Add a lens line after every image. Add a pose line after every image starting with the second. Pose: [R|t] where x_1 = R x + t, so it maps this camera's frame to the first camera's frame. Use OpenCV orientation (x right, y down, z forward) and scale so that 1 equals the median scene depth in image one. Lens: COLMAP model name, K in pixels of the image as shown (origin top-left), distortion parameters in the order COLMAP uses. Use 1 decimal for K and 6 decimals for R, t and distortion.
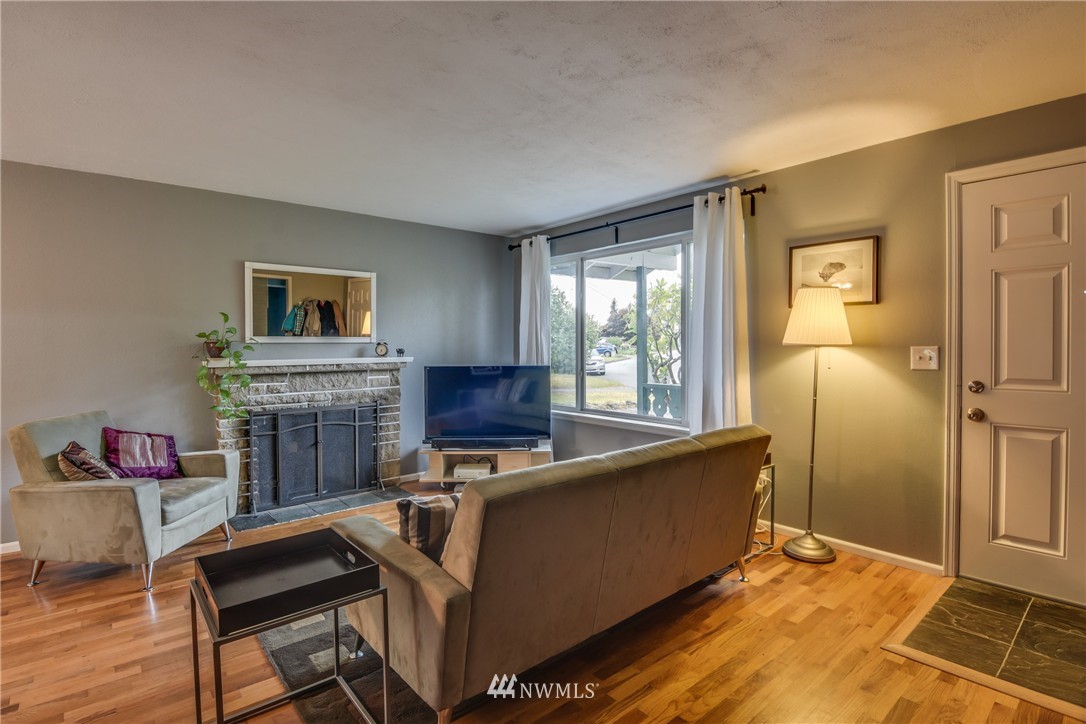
lens RADIAL K [[521.7, 0, 543.5], [0, 521.7, 355.3], [0, 0, 1]] dist [0.004168, 0.000122]
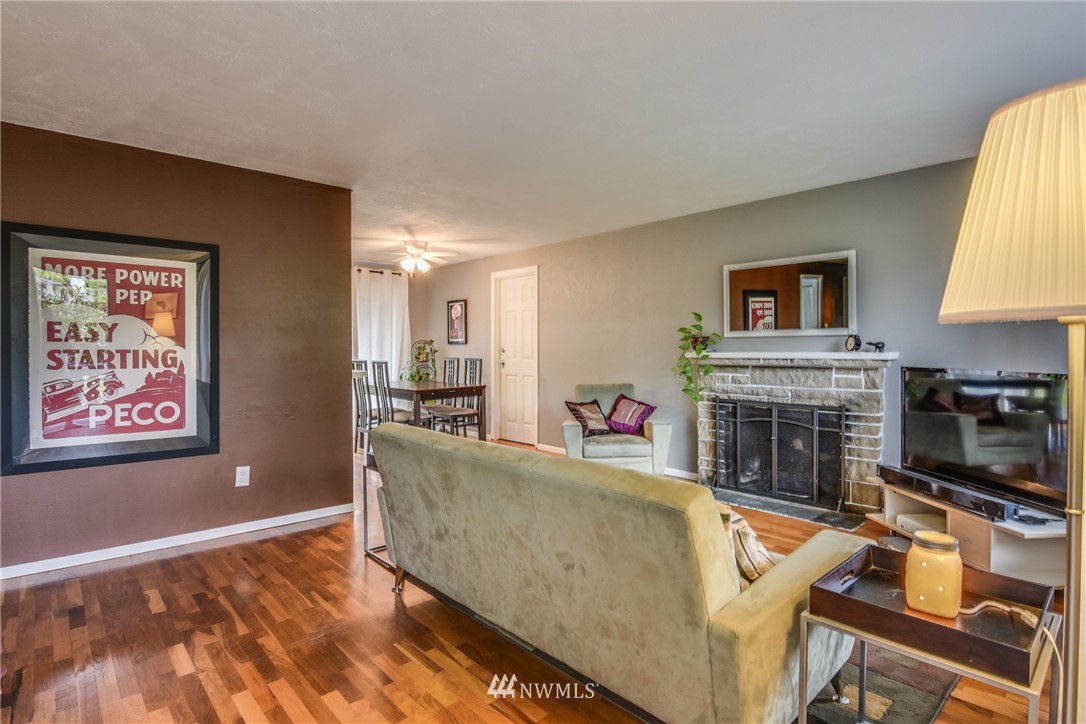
lens RADIAL K [[559.6, 0, 542.5], [0, 559.6, 362.9], [0, 0, 1]] dist [-0.001051, -0.000088]
pose [[0.040773, 0.032459, -0.998641, 0.585529], [-0.011804, 0.999418, 0.032002, -0.002178], [0.999099, 0.010483, 0.041132, 0.524087]]
